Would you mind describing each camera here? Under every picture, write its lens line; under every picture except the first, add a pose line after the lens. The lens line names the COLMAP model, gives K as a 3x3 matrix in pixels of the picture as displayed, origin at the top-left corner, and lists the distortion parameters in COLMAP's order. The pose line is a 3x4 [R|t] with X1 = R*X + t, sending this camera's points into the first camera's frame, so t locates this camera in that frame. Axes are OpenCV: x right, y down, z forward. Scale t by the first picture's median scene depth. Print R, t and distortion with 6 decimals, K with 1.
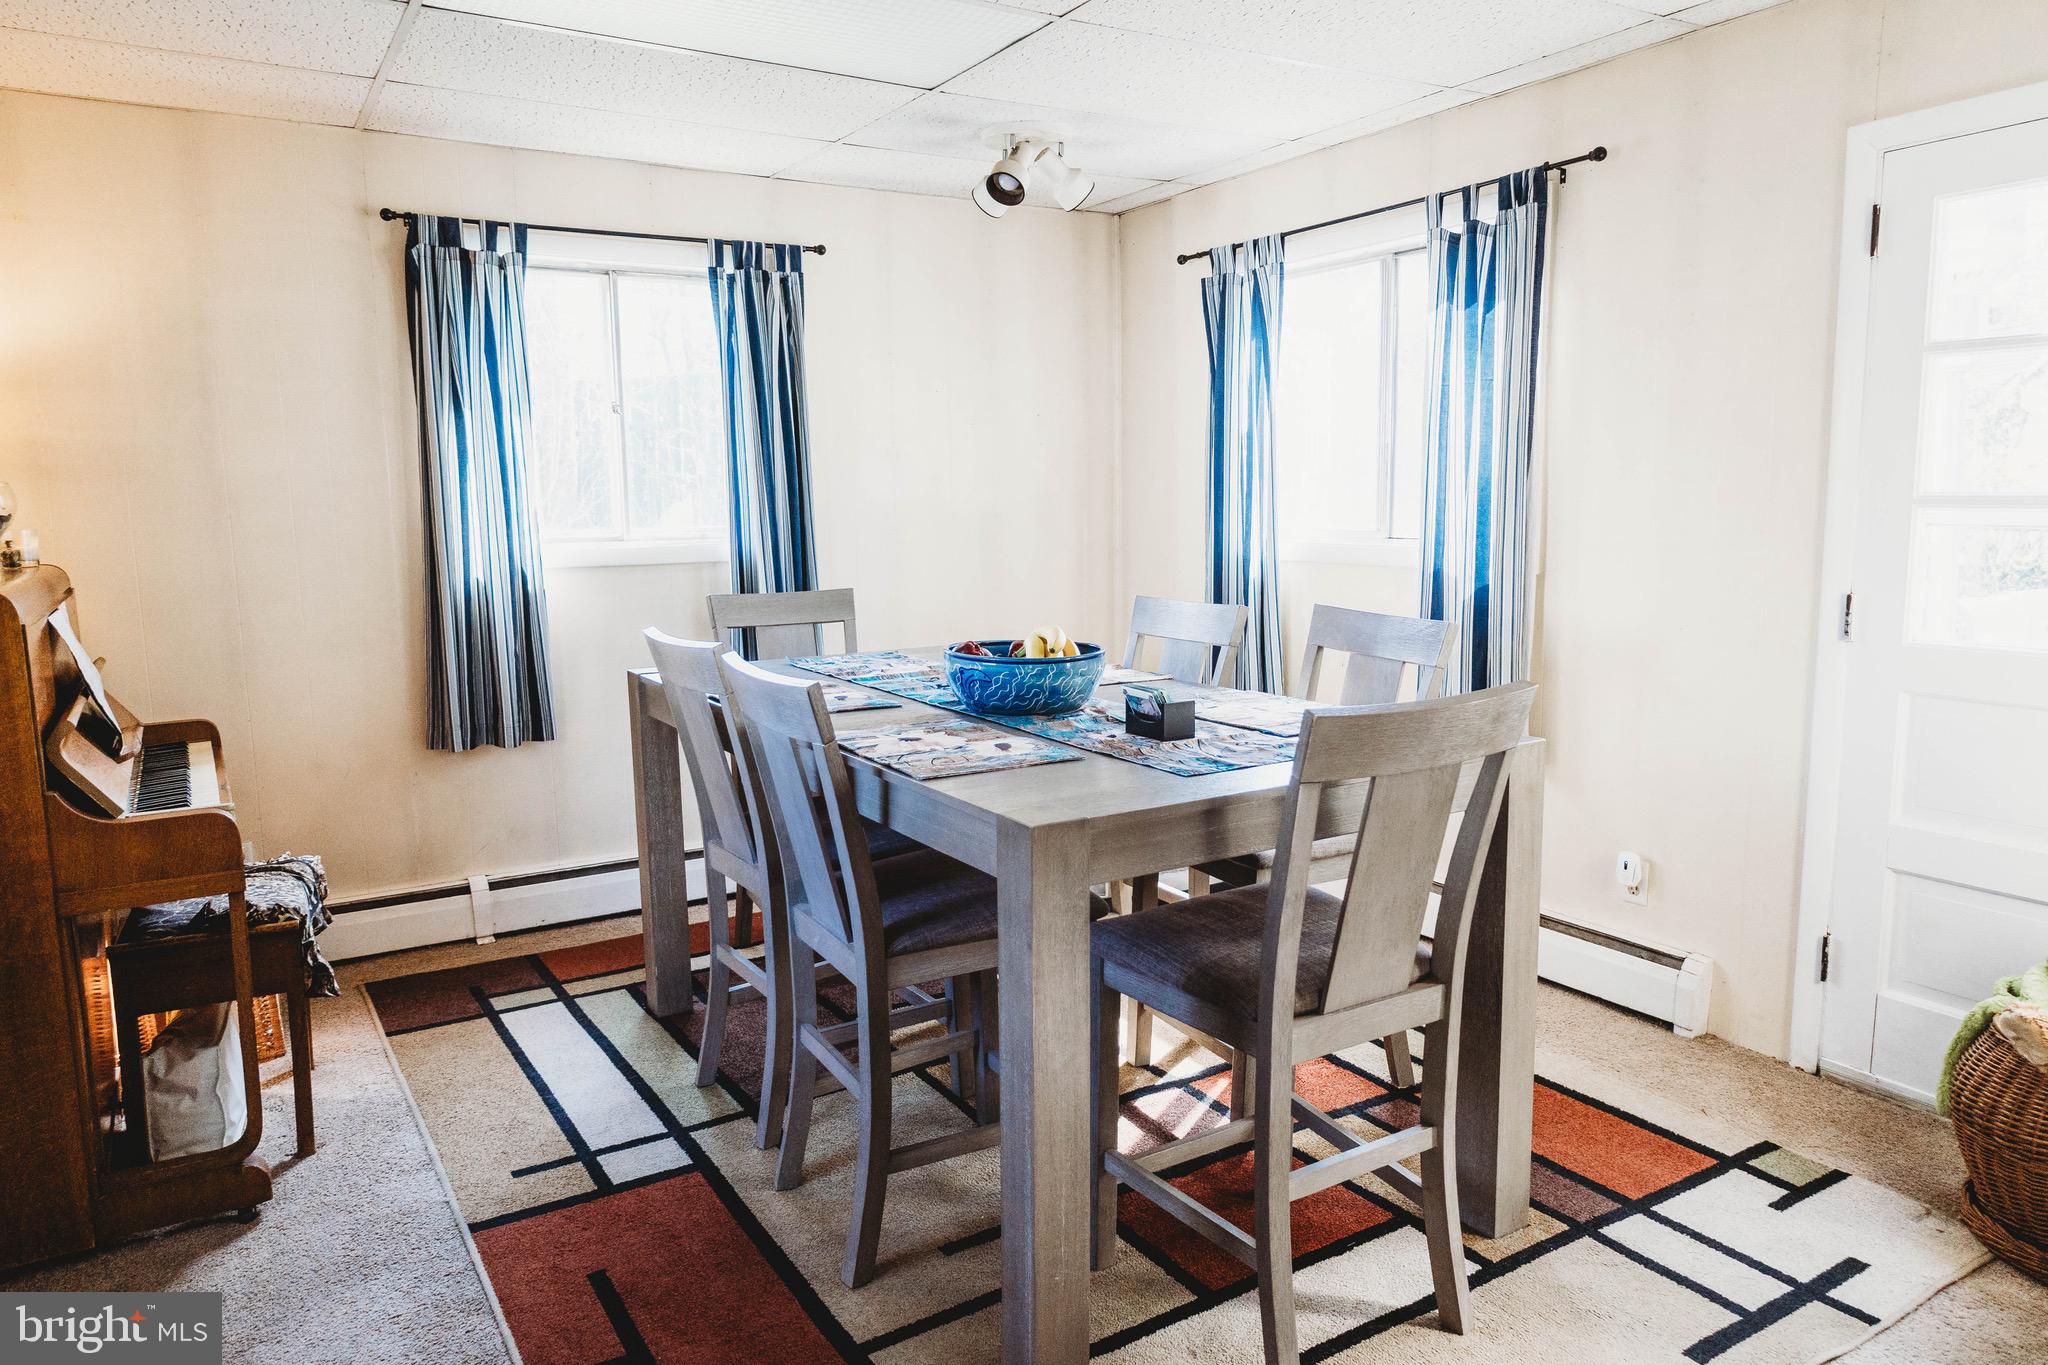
lens RADIAL K [[1359.7, 0, 1020.3], [0, 1359.7, 687.4], [0, 0, 1]] dist [0.006529, 0.000973]
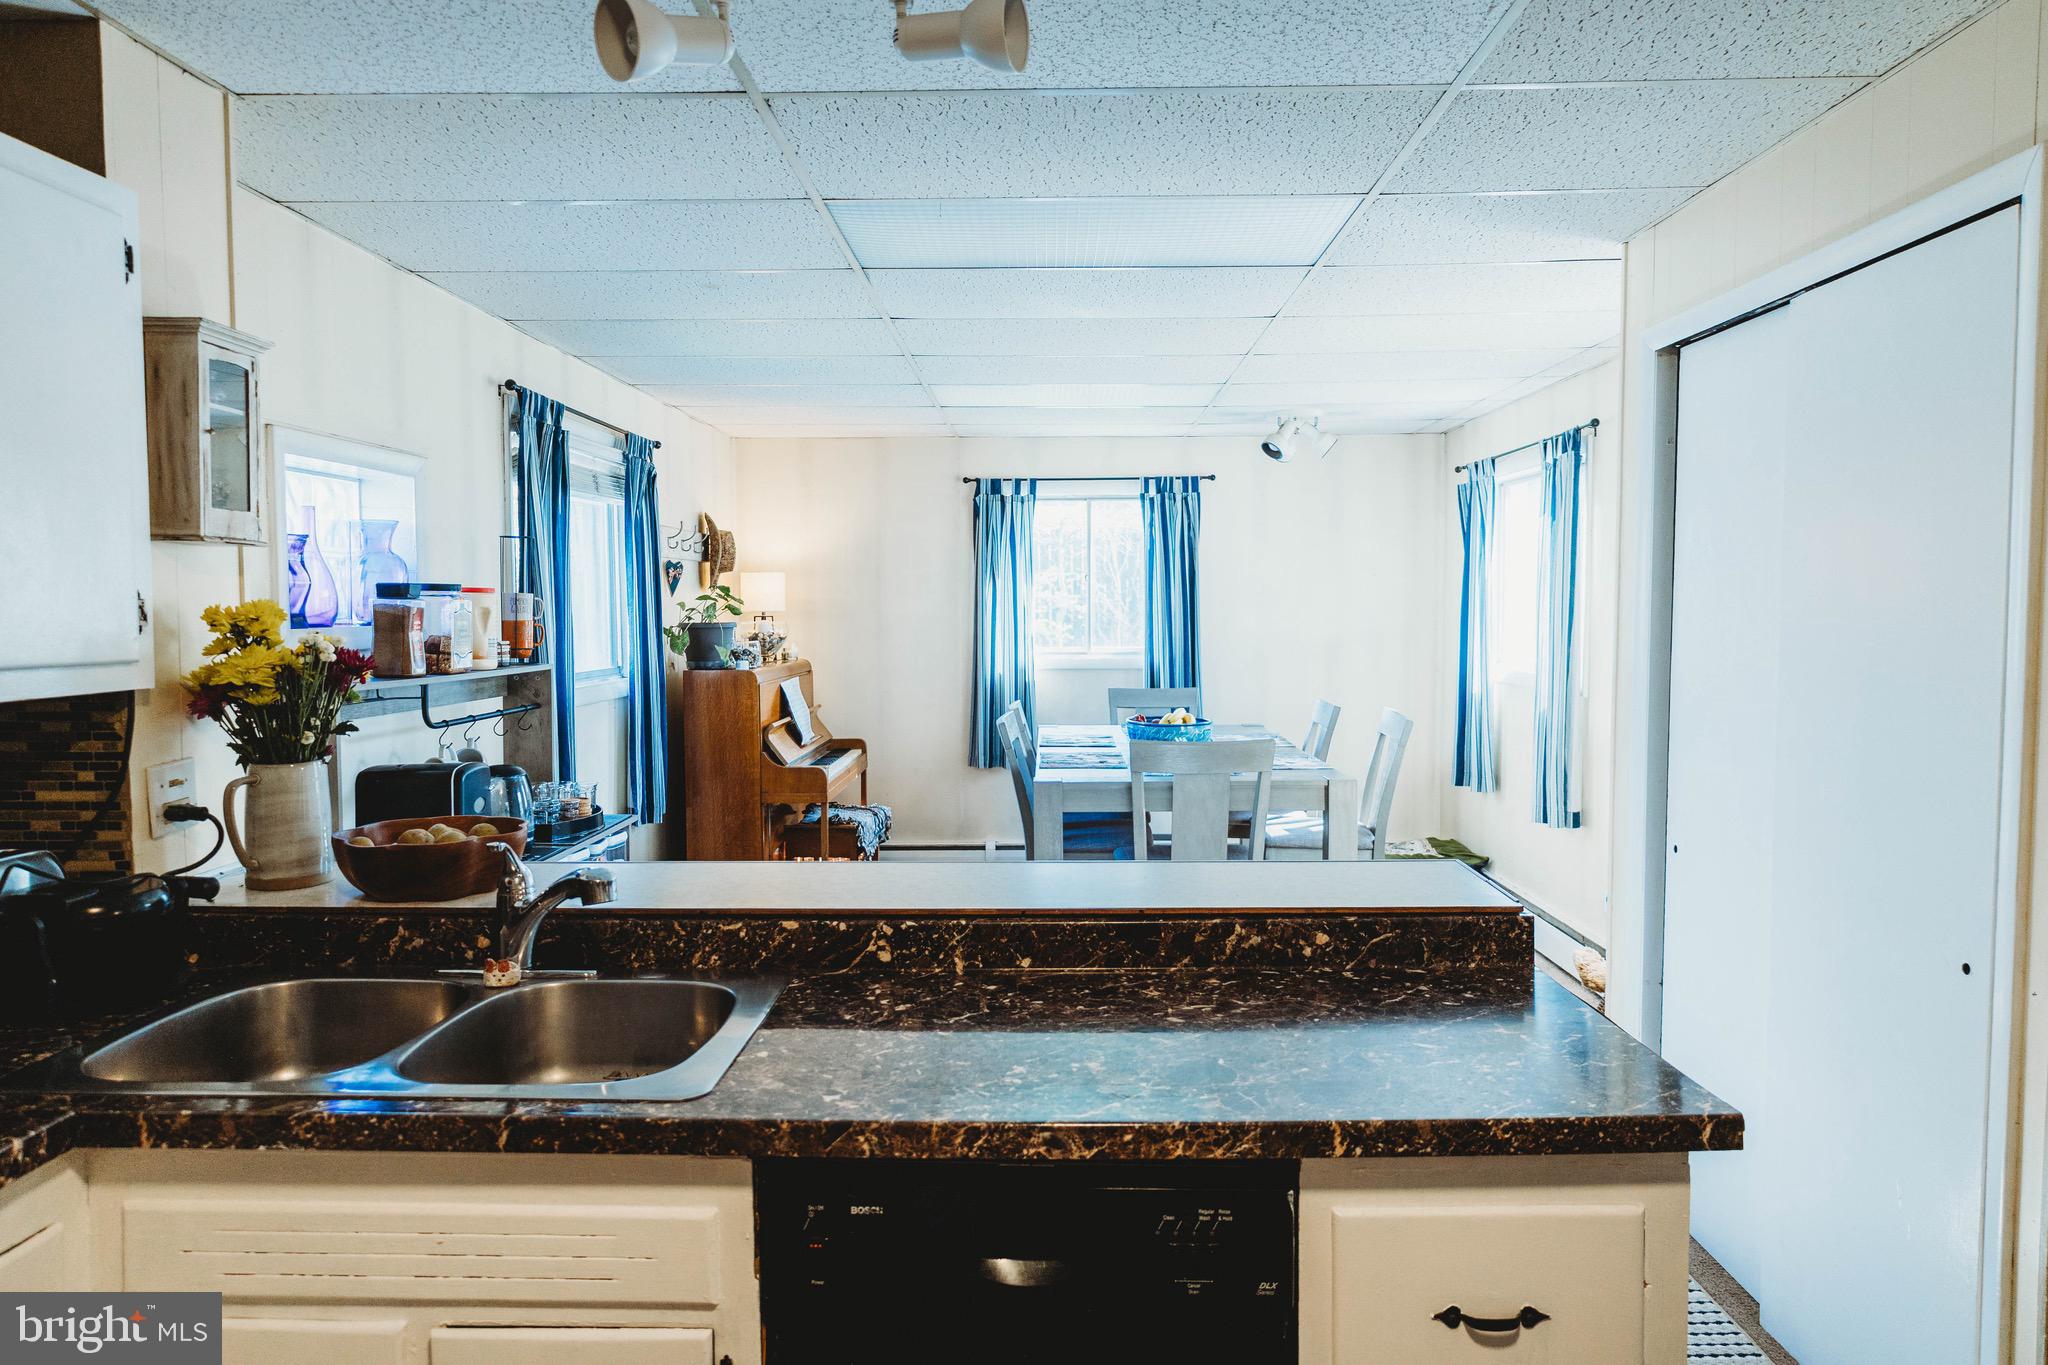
lens RADIAL K [[1313.6, 0, 1023.3], [0, 1313.6, 676.1], [0, 0, 1]] dist [-0.006994, 0.002226]
pose [[0.850434, 0.037250, -0.524761, 0.525008], [-0.081234, 0.994825, -0.061031, 0.026548], [0.519772, 0.094531, 0.849059, -0.443306]]
